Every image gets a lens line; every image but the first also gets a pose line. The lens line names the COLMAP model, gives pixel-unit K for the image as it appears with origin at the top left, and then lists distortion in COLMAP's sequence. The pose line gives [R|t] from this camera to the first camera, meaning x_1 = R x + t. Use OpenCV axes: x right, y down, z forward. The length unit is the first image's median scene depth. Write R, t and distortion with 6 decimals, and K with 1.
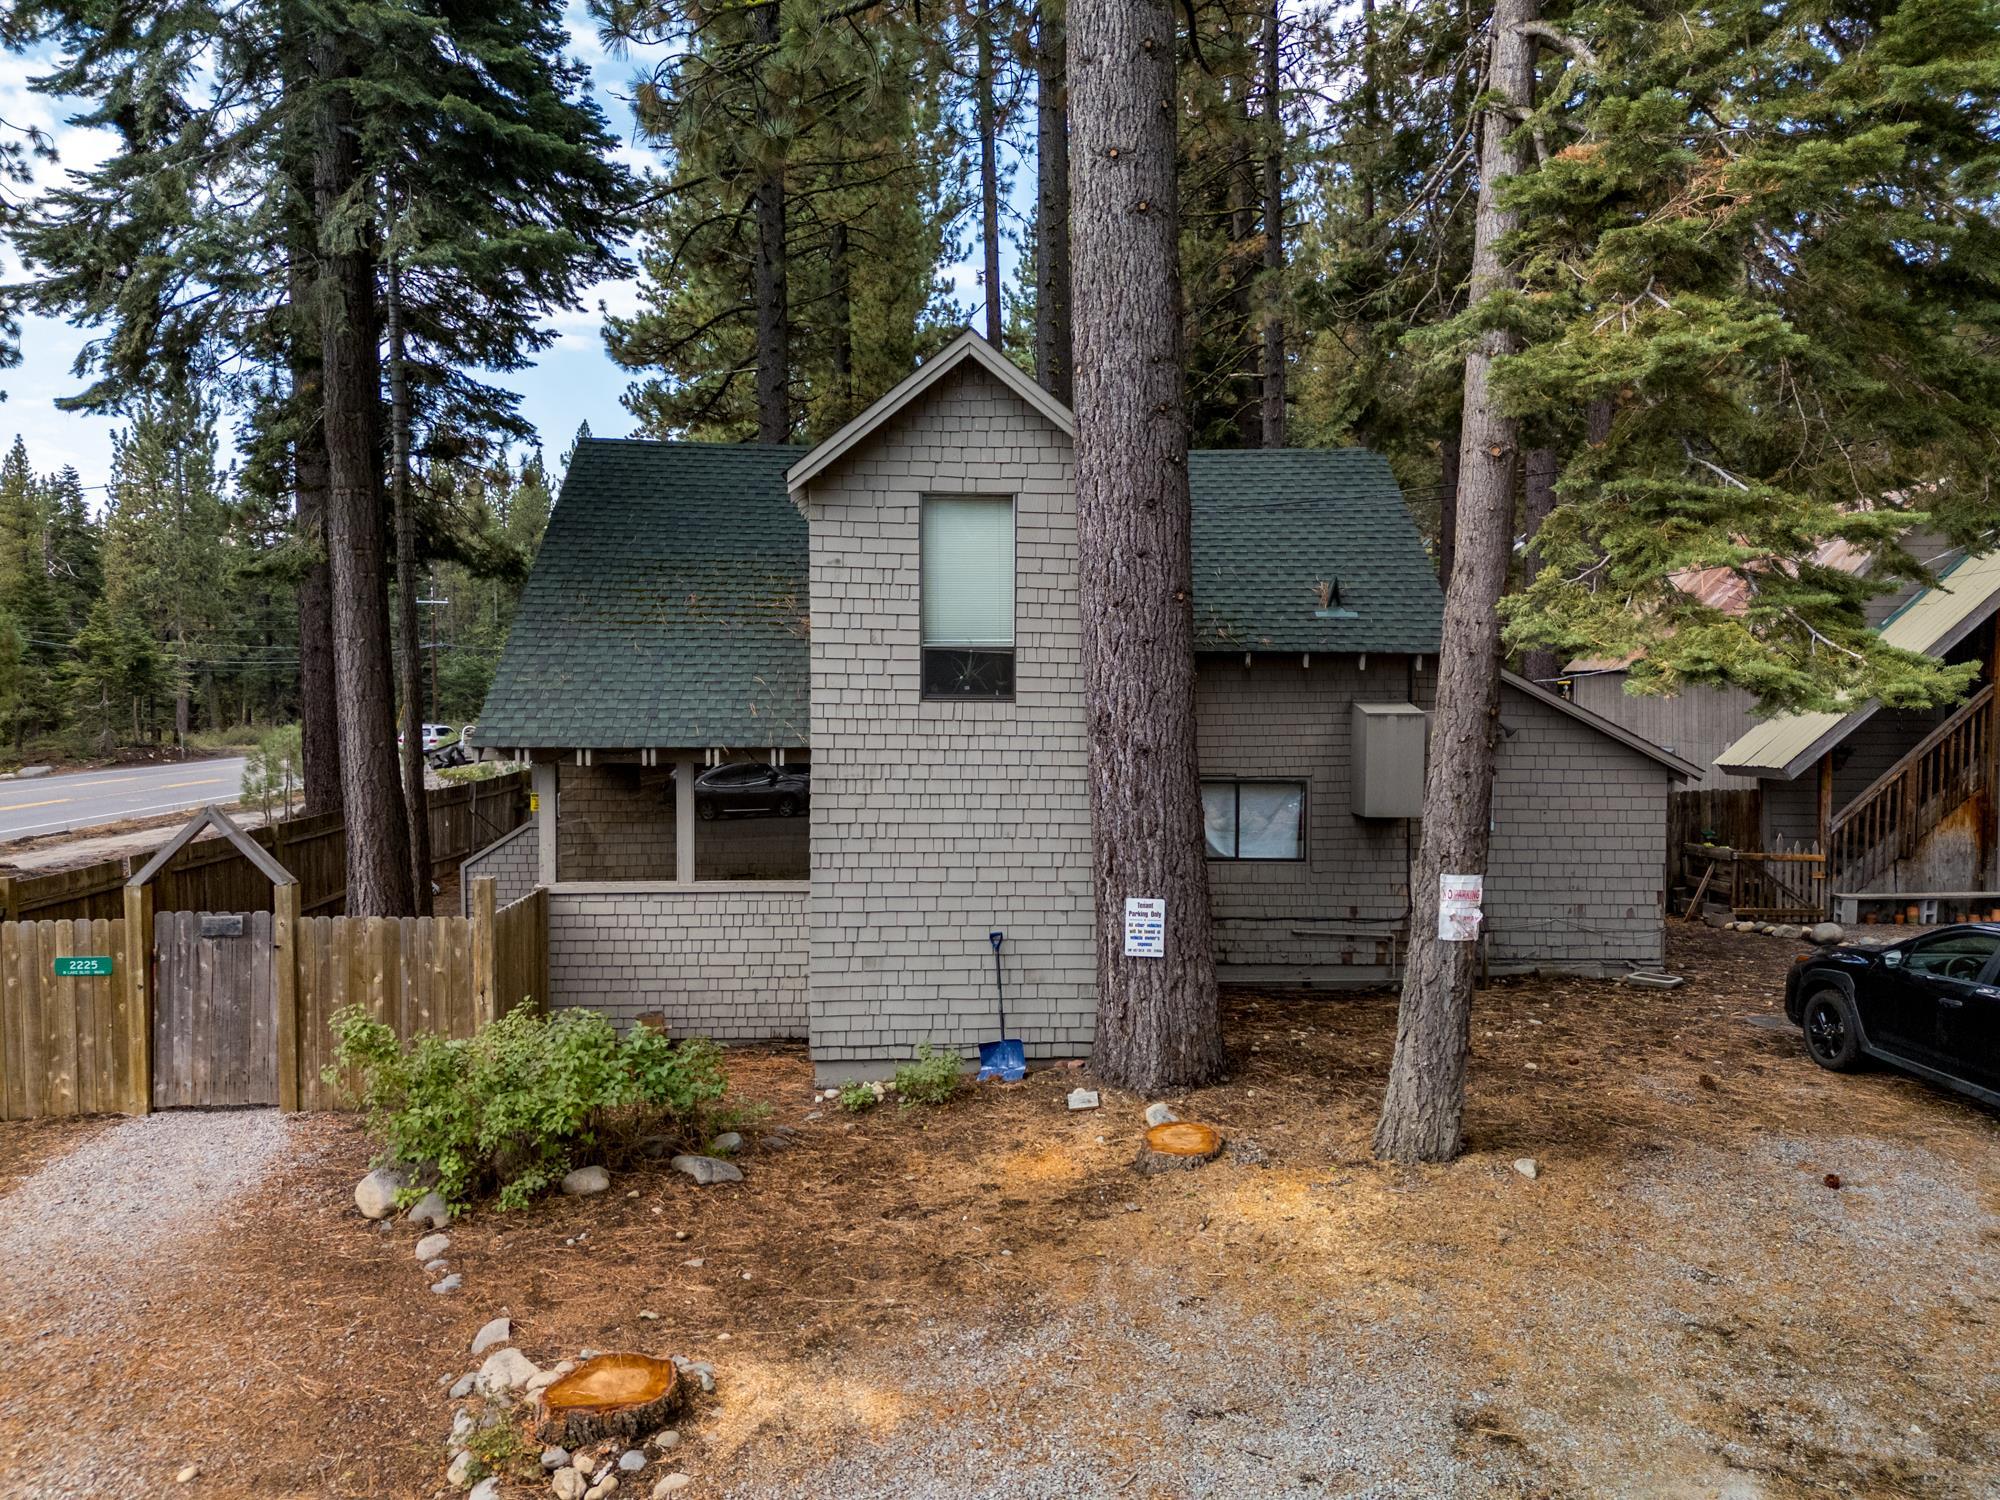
lens RADIAL K [[1441.3, 0, 1000.0], [0, 1441.3, 750.0], [0, 0, 1]] dist [0.091451, -0.067246]
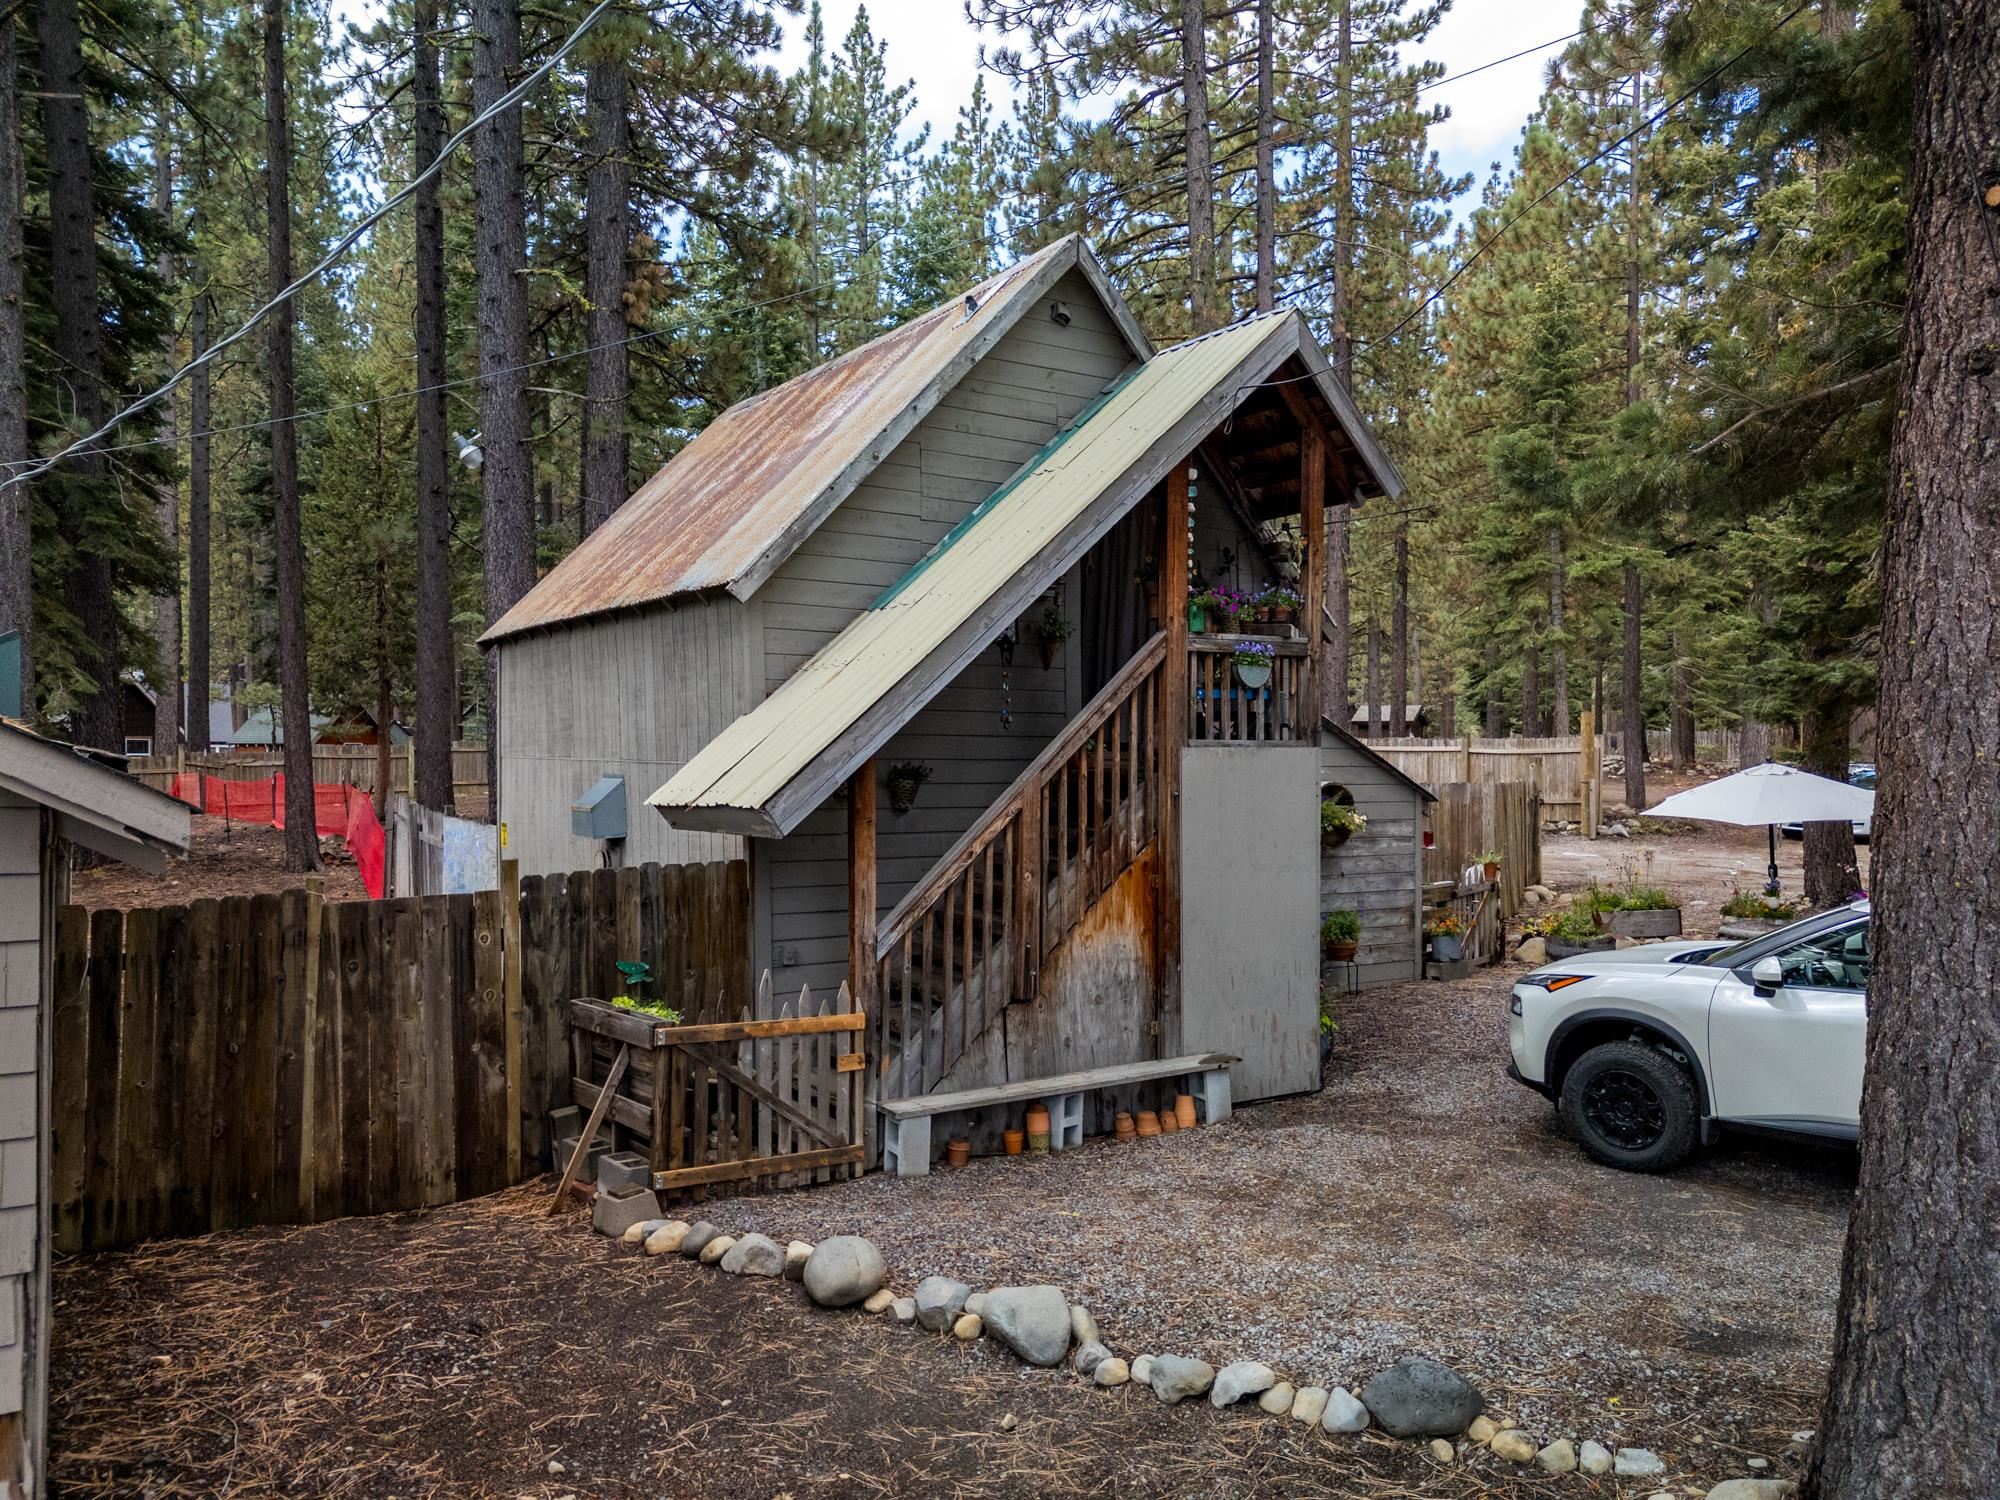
lens RADIAL K [[1441.3, 0, 1000.0], [0, 1441.3, 750.0], [0, 0, 1]] dist [0.091451, -0.067246]
pose [[0.863415, 0.004029, 0.504478, 0.383917], [0.020226, 0.998888, -0.042595, 0.014454], [-0.504089, 0.046981, 0.862373, 0.619216]]
